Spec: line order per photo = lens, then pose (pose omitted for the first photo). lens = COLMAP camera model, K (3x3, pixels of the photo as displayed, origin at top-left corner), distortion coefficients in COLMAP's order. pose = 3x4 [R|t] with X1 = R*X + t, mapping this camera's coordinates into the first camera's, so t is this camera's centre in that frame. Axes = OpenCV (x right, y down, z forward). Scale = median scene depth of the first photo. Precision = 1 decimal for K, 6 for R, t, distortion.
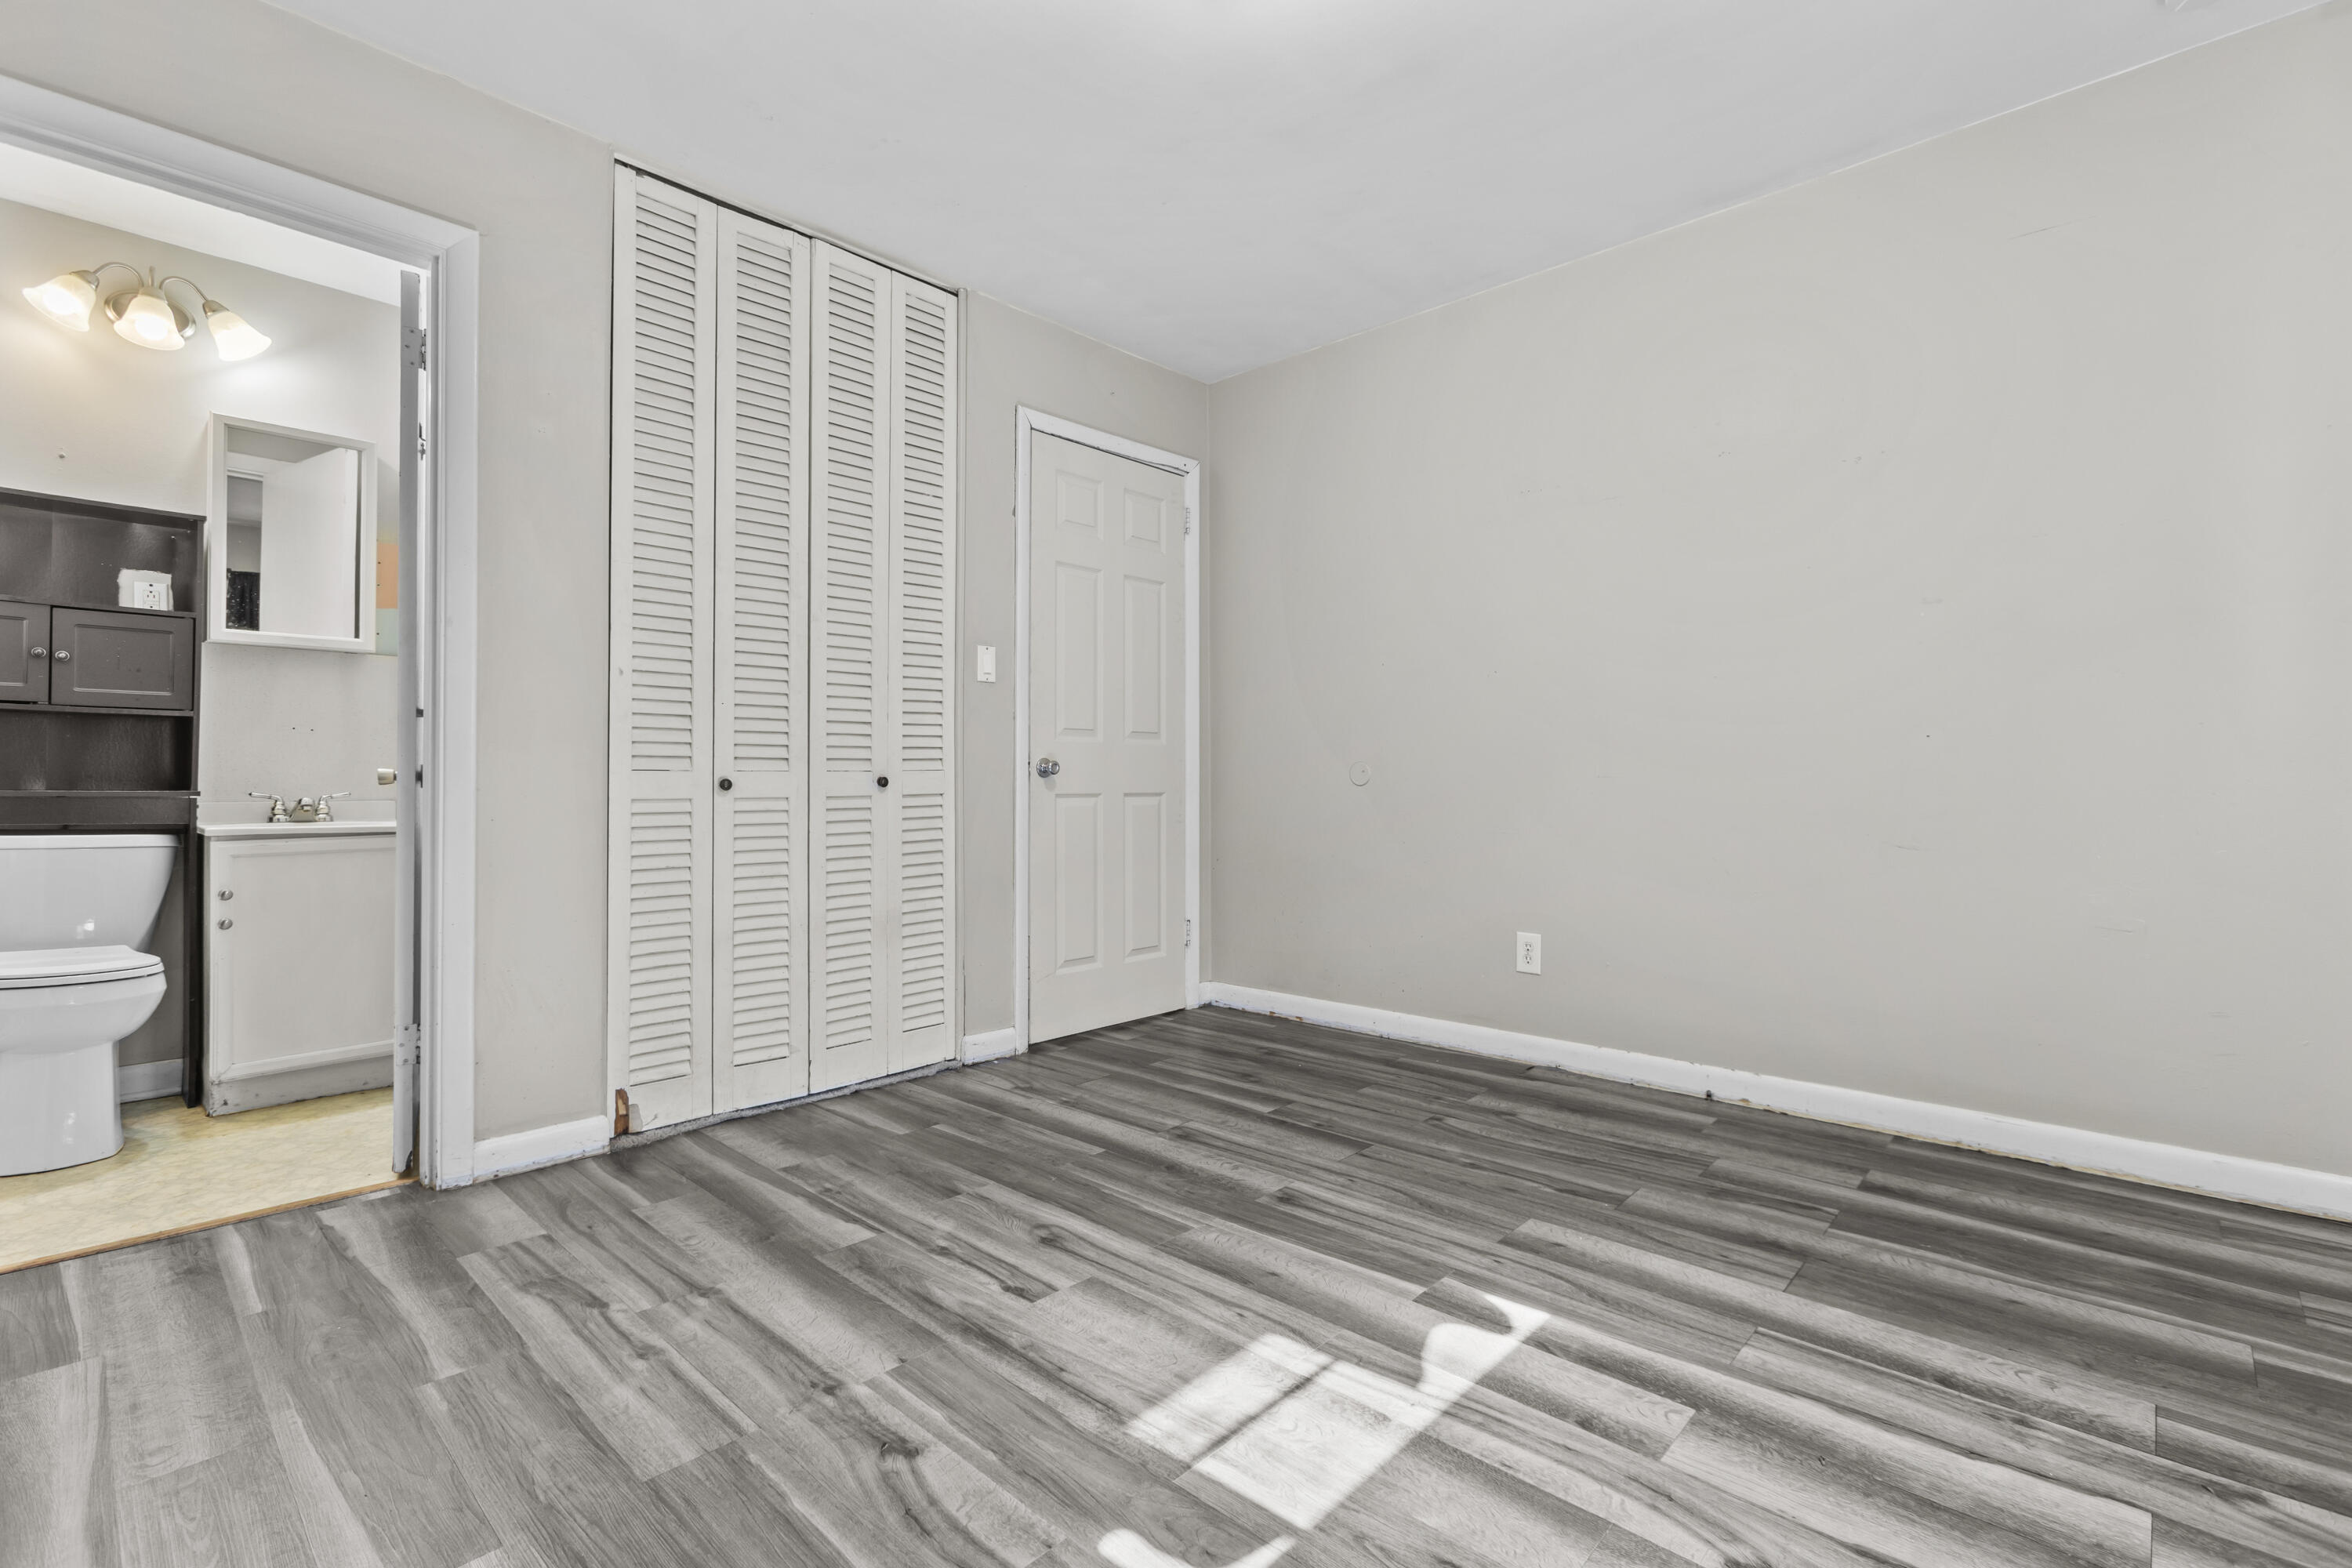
lens RADIAL K [[1056.7, 0, 1188.1], [0, 1056.7, 763.5], [0, 0, 1]] dist [-0.014736, 0.007754]
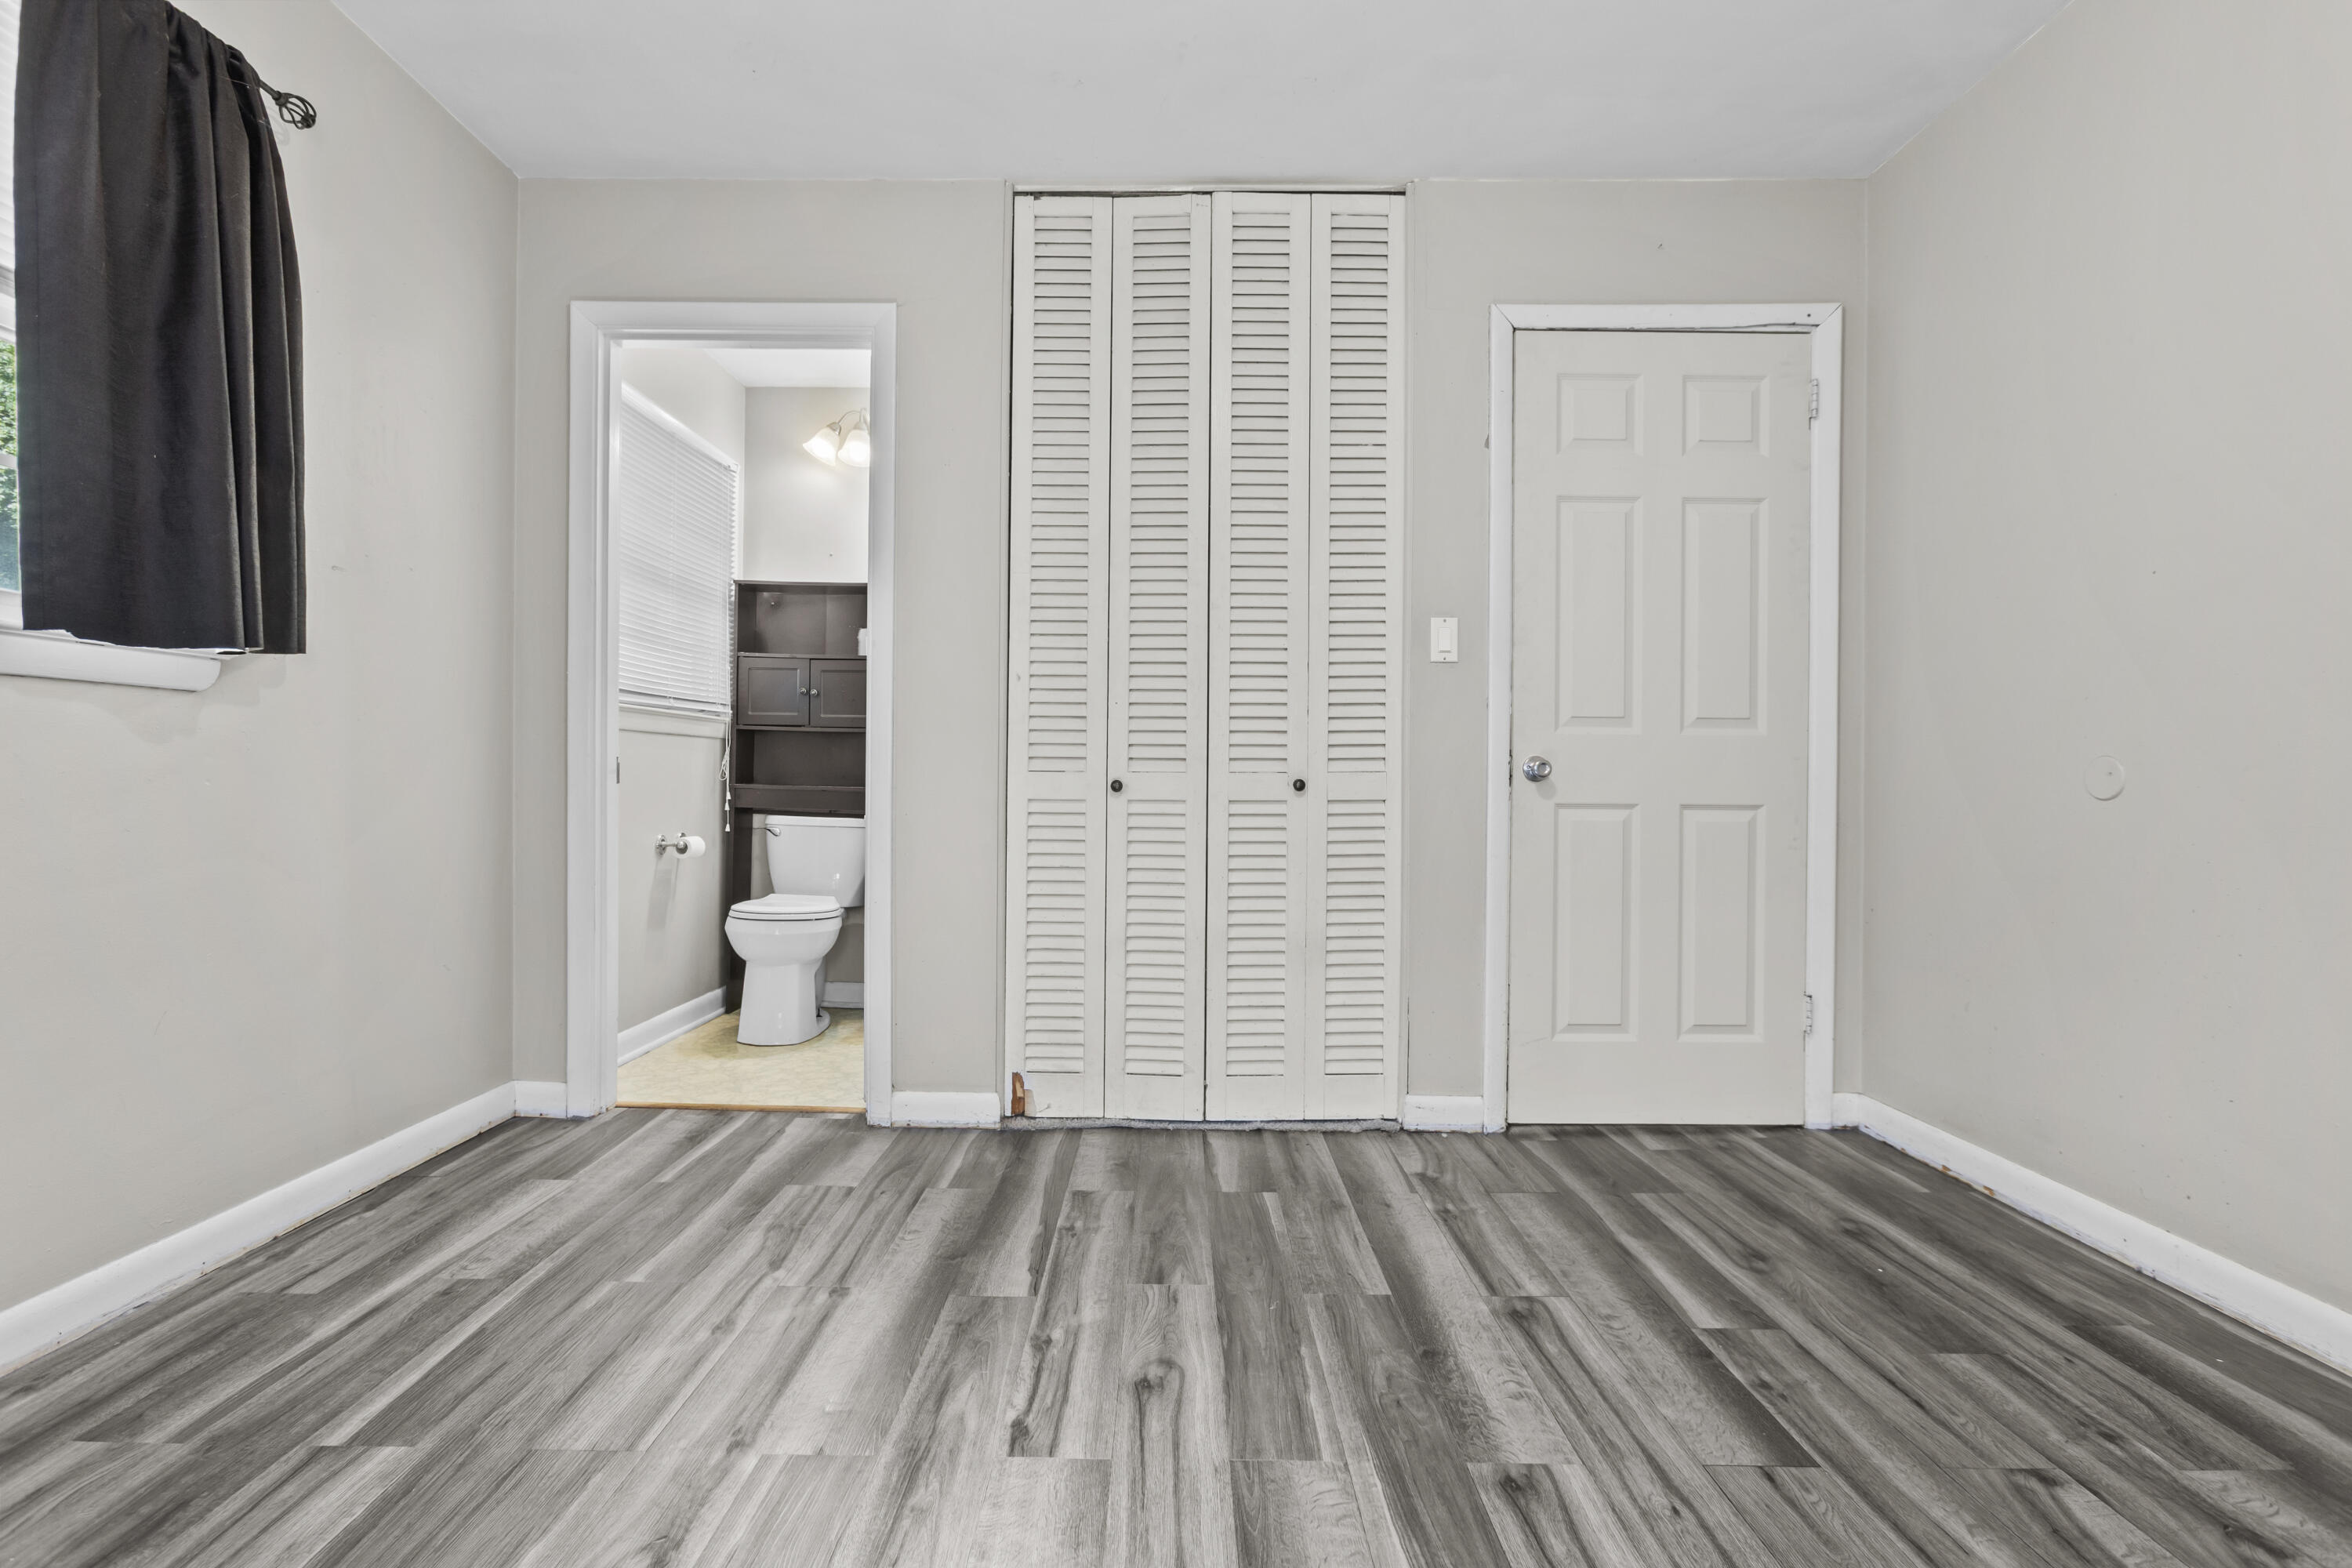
lens RADIAL K [[1056.7, 0, 1168.1], [0, 1056.7, 783.4], [0, 0, 1]] dist [-0.014736, 0.007754]
pose [[0.672126, 0.006328, -0.740410, 0.328600], [0.002708, 0.999936, 0.011004, 0.007378], [0.740432, -0.009401, 0.672066, 0.378929]]
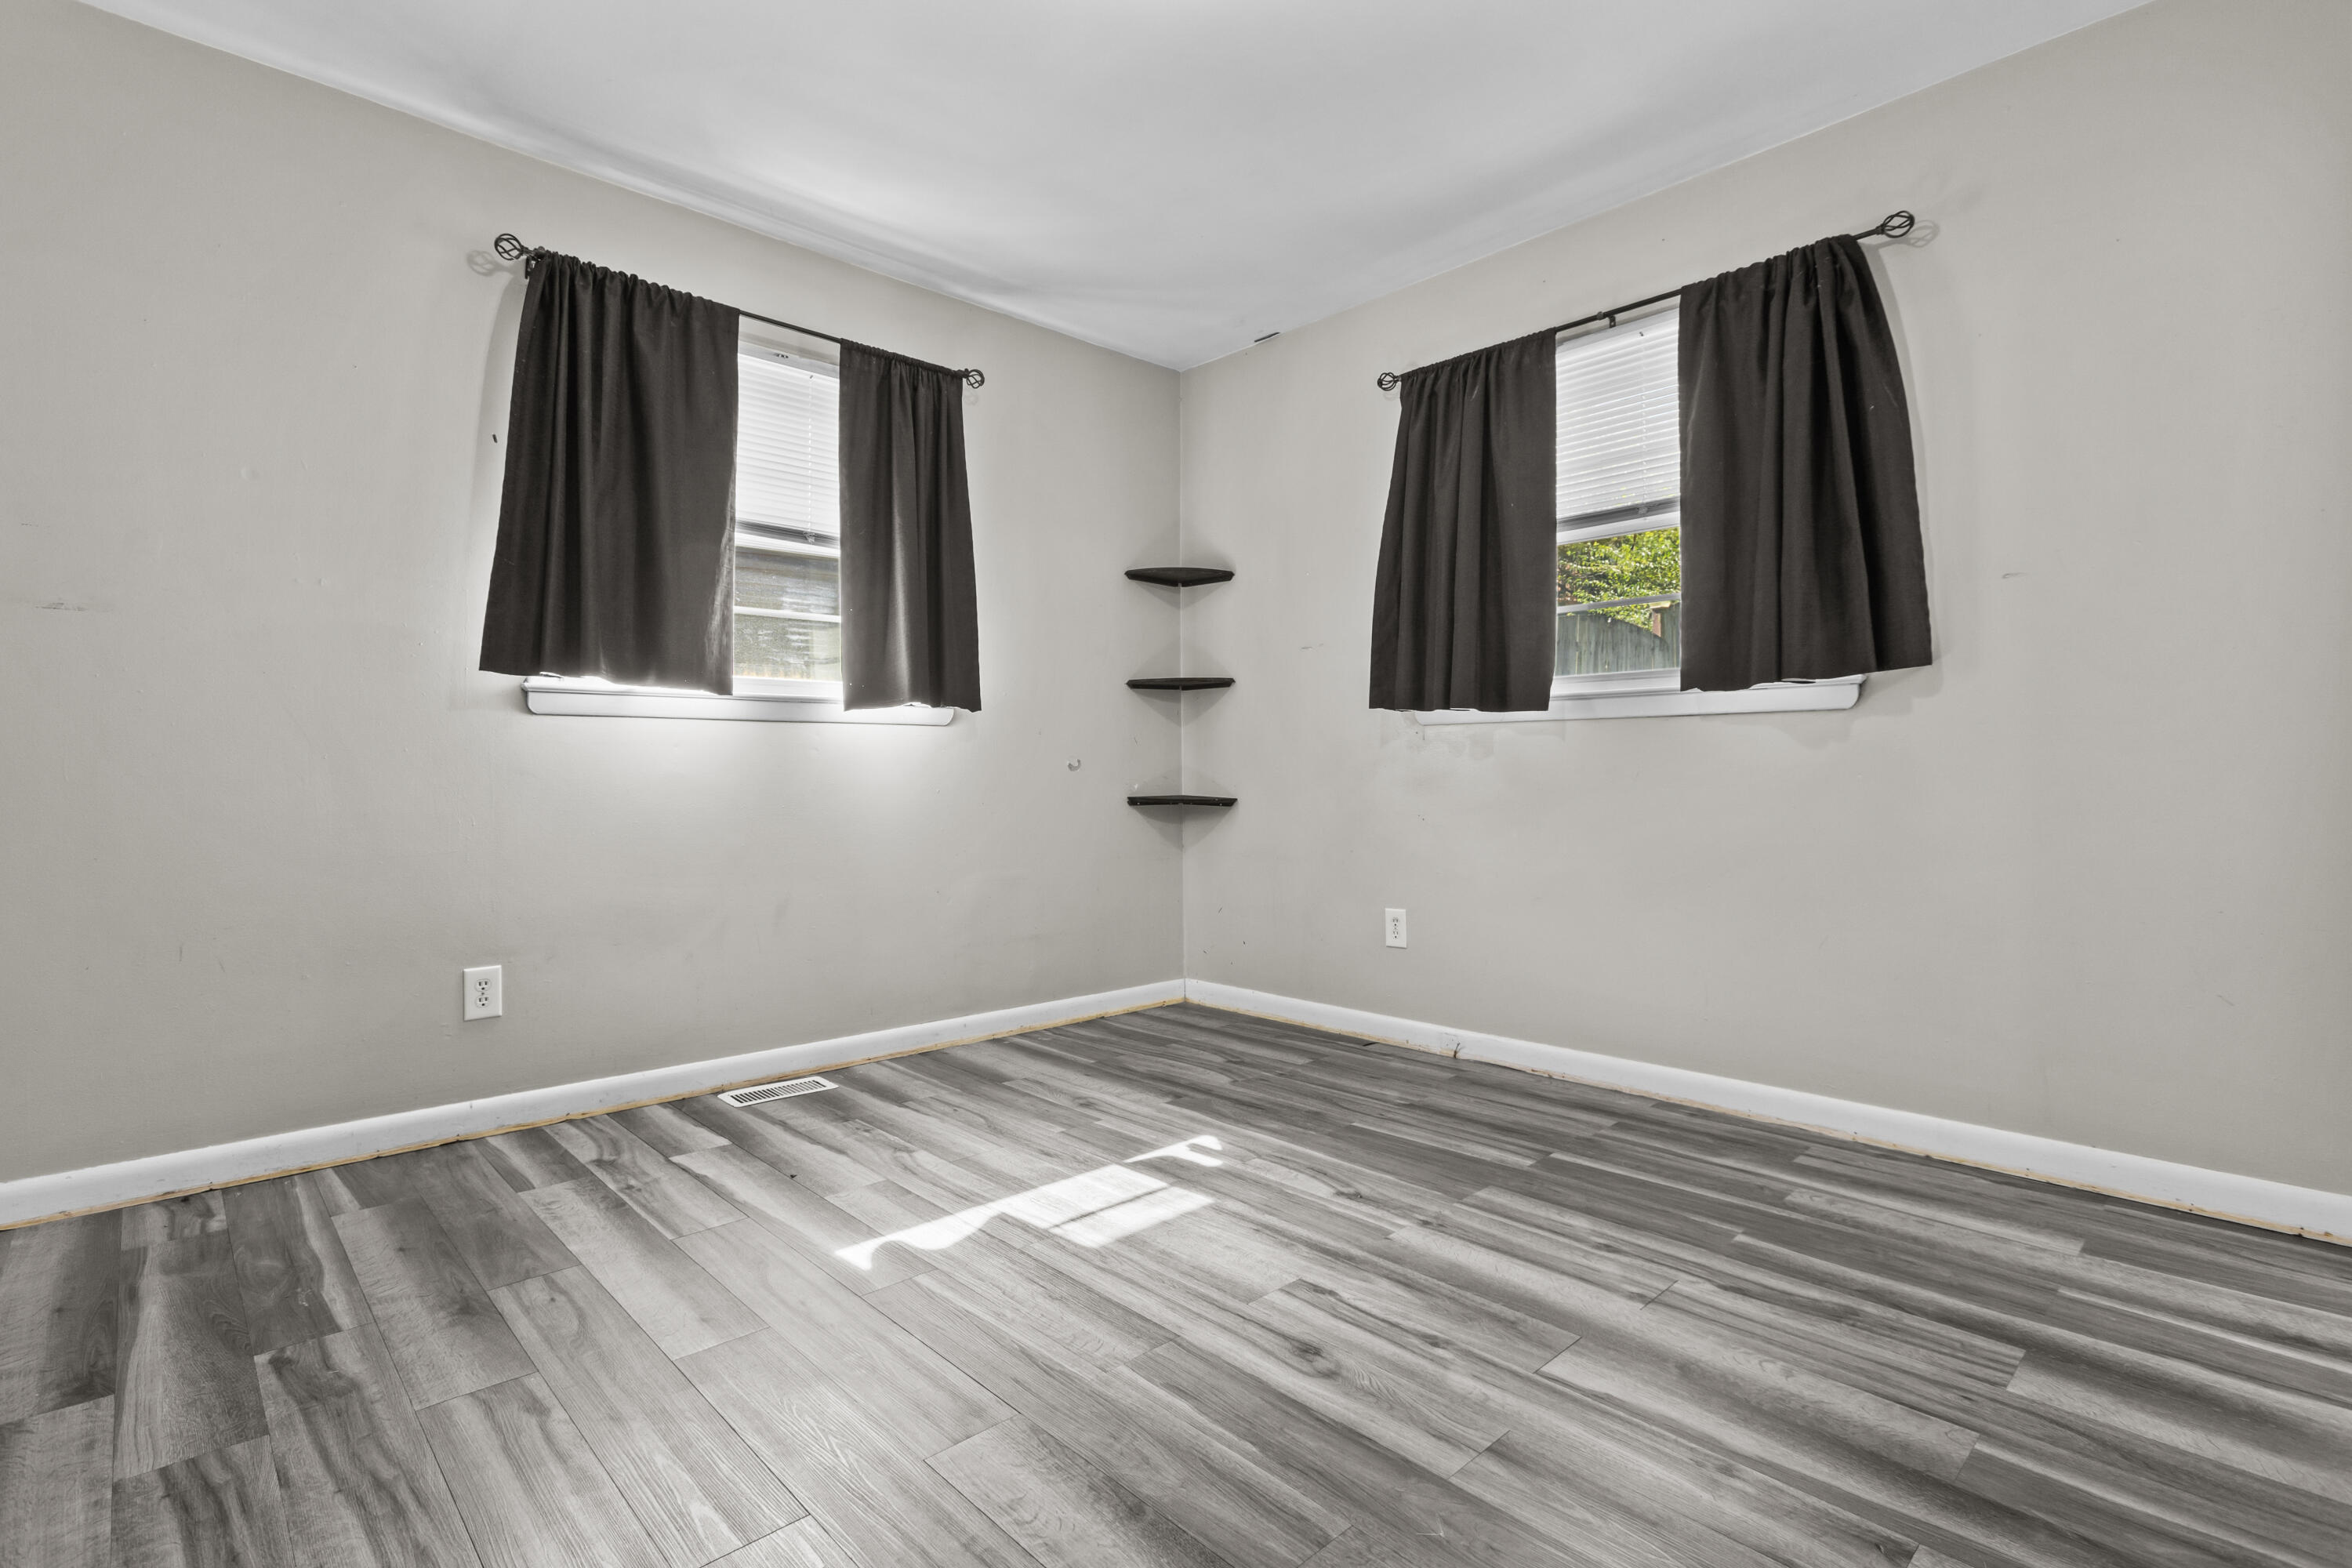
lens RADIAL K [[1103.7, 0, 1158.2], [0, 1103.7, 785.3], [0, 0, 1]] dist [-0.003182, -0.000338]
pose [[-0.996326, 0.002239, 0.085614, -0.067628], [0.002199, 0.999997, -0.000559, 0.019198], [-0.085615, -0.000368, -0.996328, 1.378837]]
